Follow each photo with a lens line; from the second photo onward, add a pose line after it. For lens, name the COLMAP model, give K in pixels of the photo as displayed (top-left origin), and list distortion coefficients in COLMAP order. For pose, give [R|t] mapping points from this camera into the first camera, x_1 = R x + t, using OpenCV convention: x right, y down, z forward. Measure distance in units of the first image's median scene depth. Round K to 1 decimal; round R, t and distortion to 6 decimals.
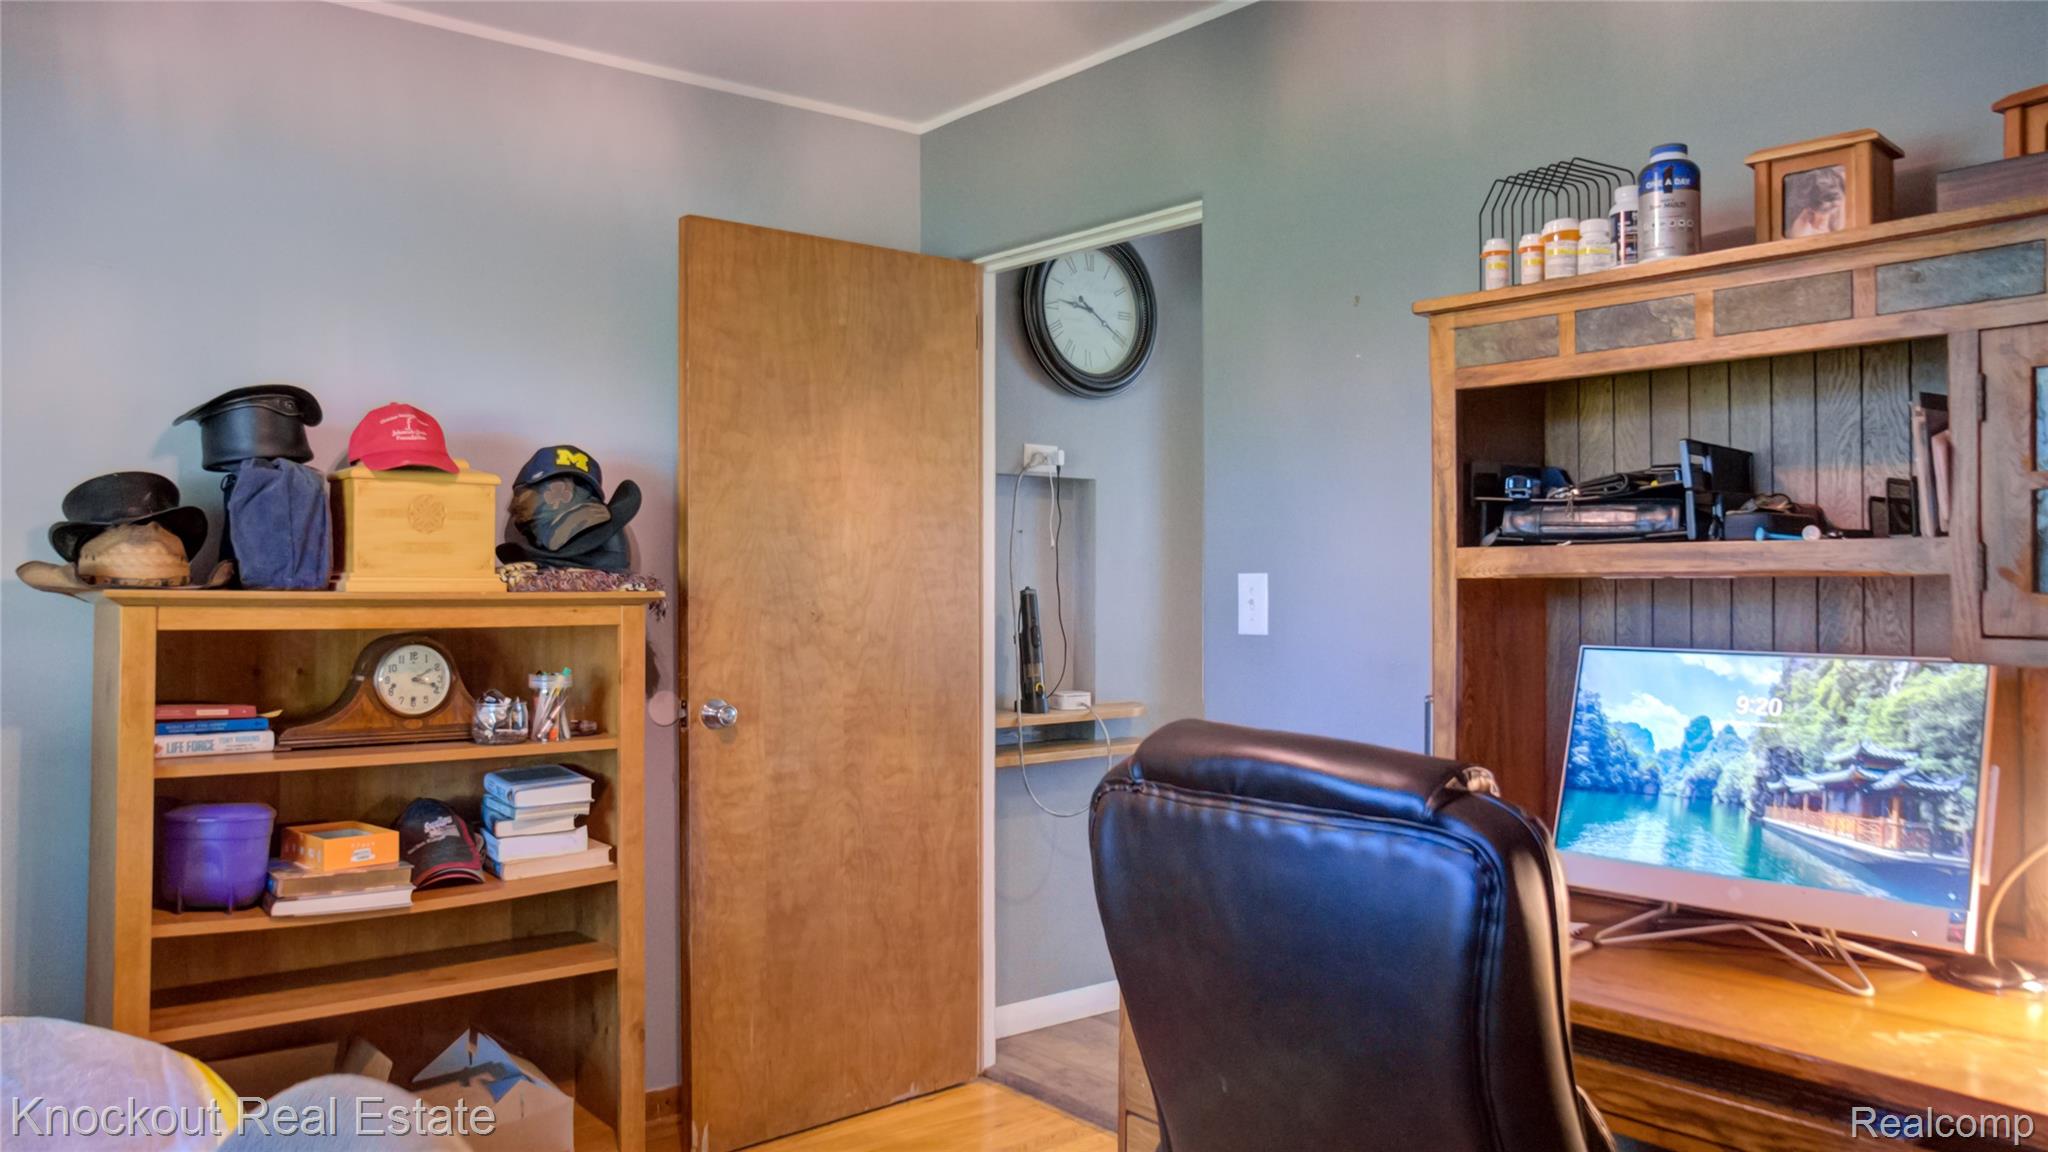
lens RADIAL K [[1461.5, 0, 1024.0], [0, 1461.5, 576.0], [0, 0, 1]] dist [-0.045568, 0.068019]
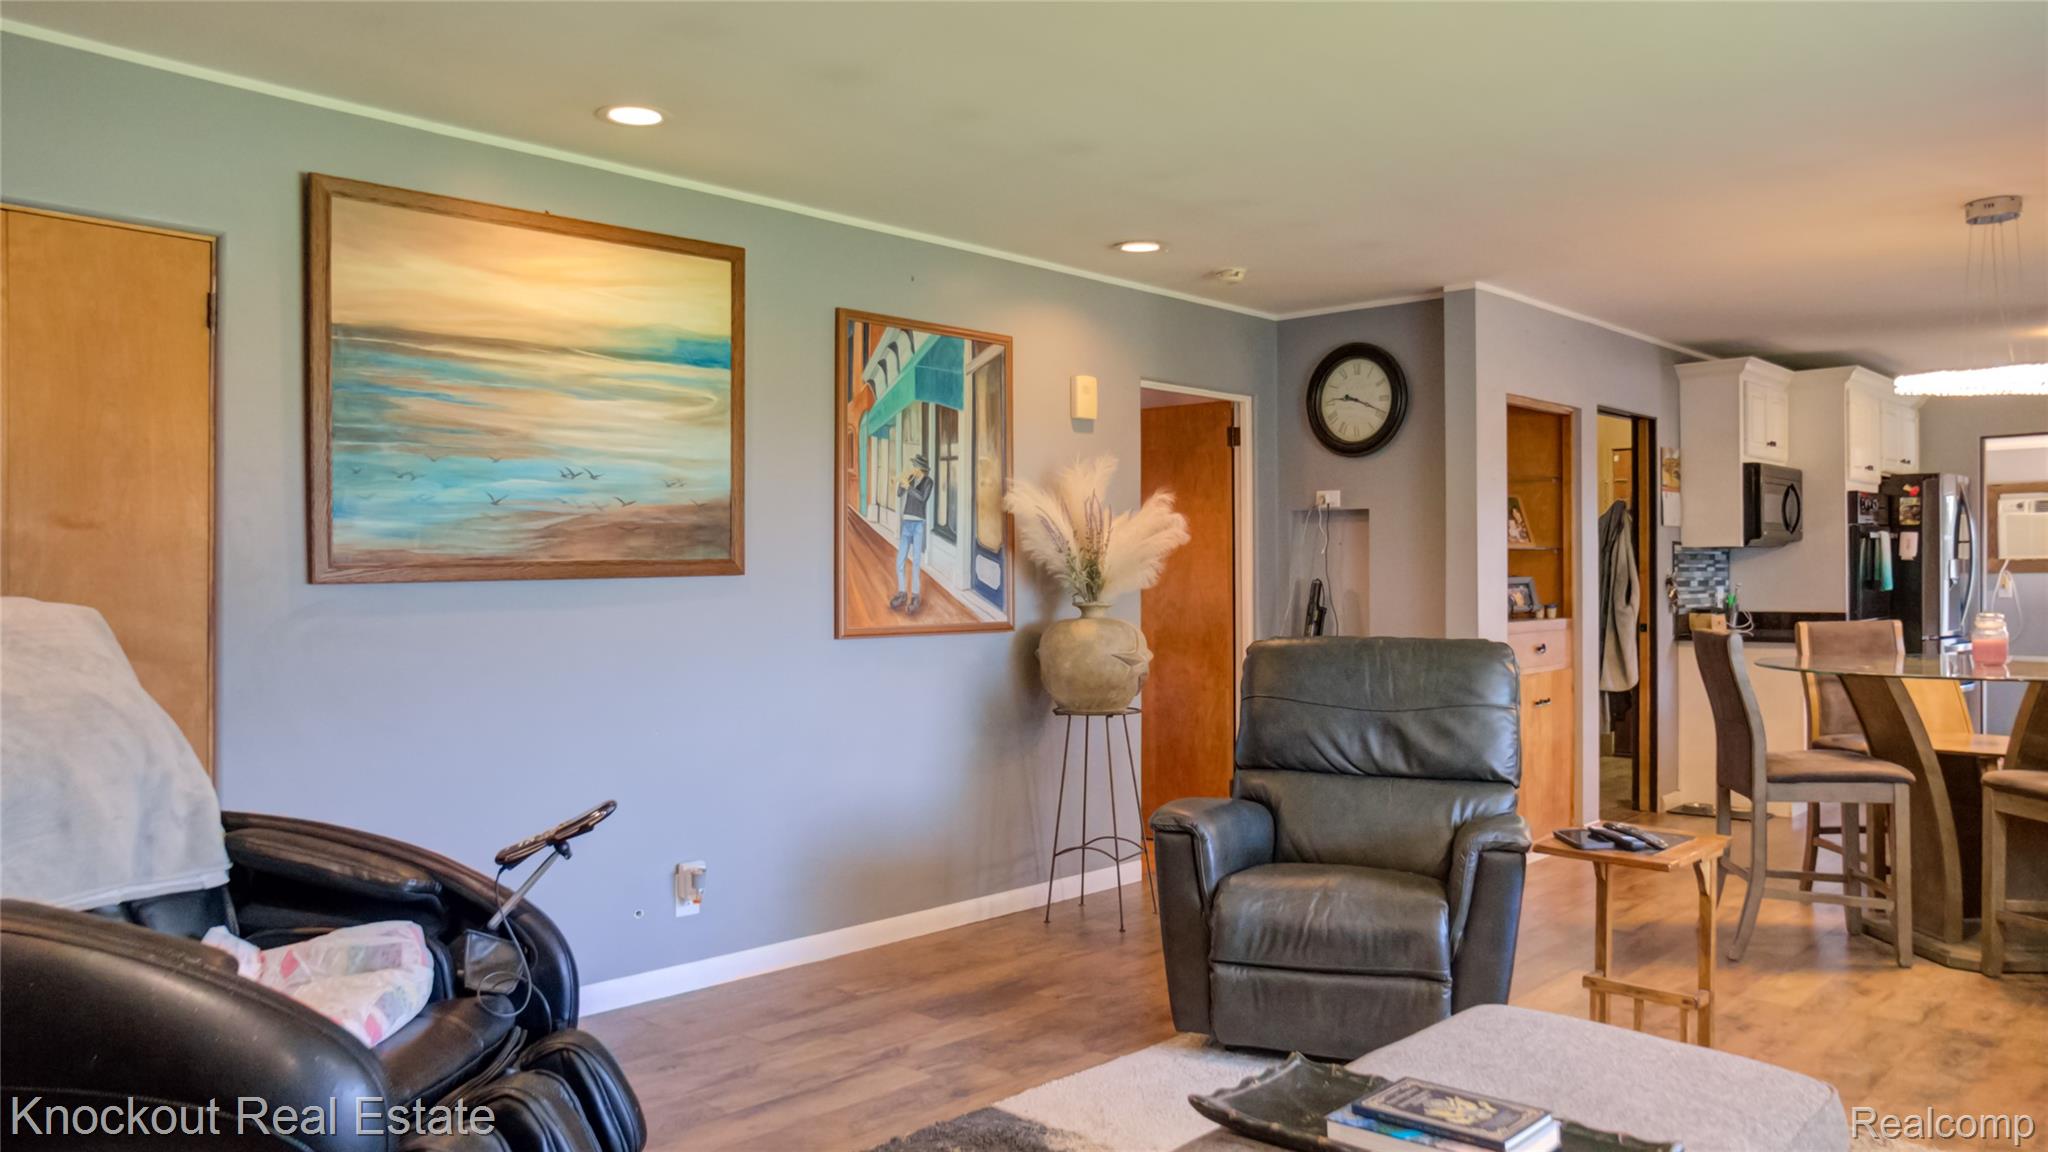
lens RADIAL K [[1461.5, 0, 1024.0], [0, 1461.5, 576.0], [0, 0, 1]] dist [-0.045568, 0.068019]
pose [[0.125902, -0.014506, -0.991937, 1.783141], [-0.005374, 0.999868, -0.015304, 0.034956], [0.992028, 0.007258, 0.125808, 0.529217]]
